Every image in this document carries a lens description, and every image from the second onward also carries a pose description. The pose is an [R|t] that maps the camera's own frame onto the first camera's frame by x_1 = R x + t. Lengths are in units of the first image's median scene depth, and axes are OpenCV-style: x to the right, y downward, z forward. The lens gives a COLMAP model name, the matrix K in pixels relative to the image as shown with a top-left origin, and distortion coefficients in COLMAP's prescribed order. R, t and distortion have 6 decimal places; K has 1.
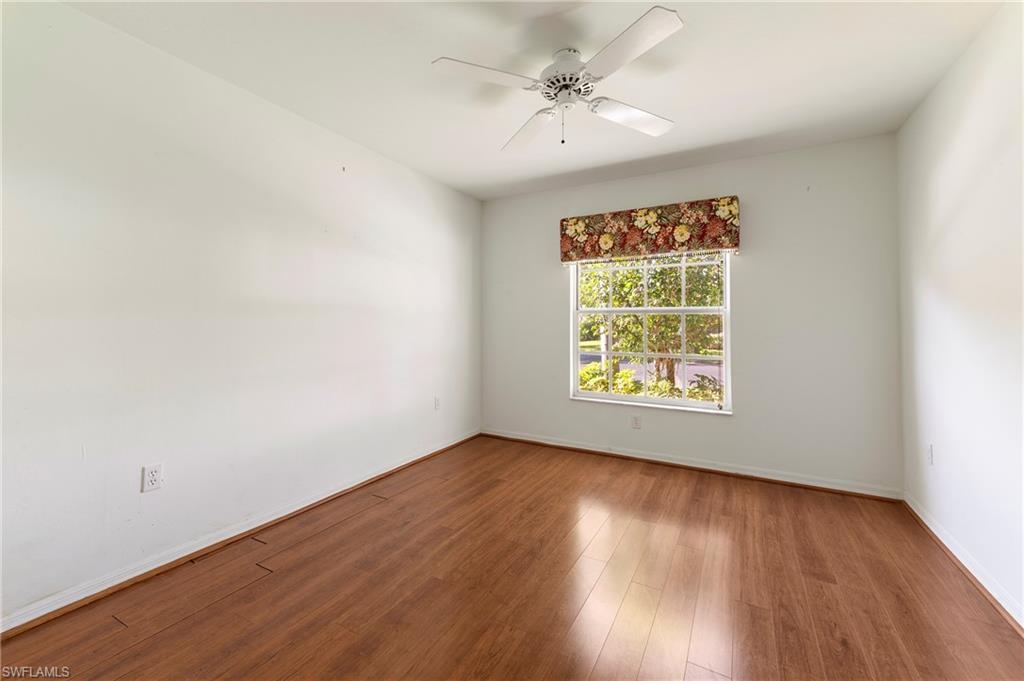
lens RADIAL K [[420.3, 0, 515.7], [0, 420.3, 332.0], [0, 0, 1]] dist [0.007175, -0.000537]
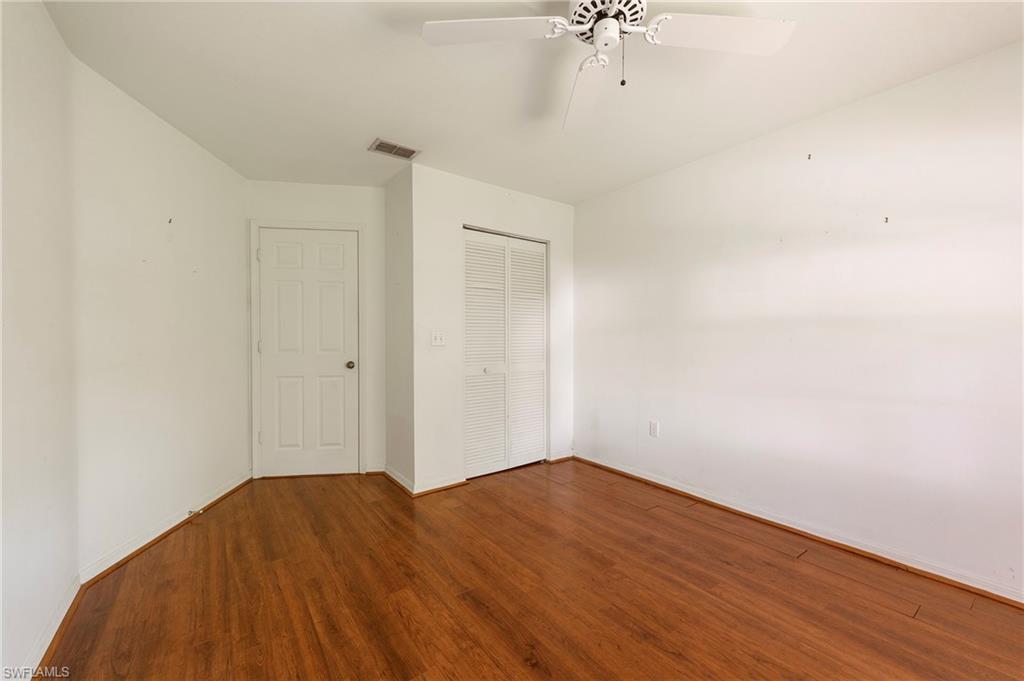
lens RADIAL K [[420.3, 0, 515.9], [0, 420.3, 340.3], [0, 0, 1]] dist [0.007175, -0.000537]
pose [[-0.432615, 0.003241, -0.901573, 0.763197], [-0.019901, 0.999716, 0.013143, -0.022326], [0.901359, 0.023628, -0.432428, 1.000529]]
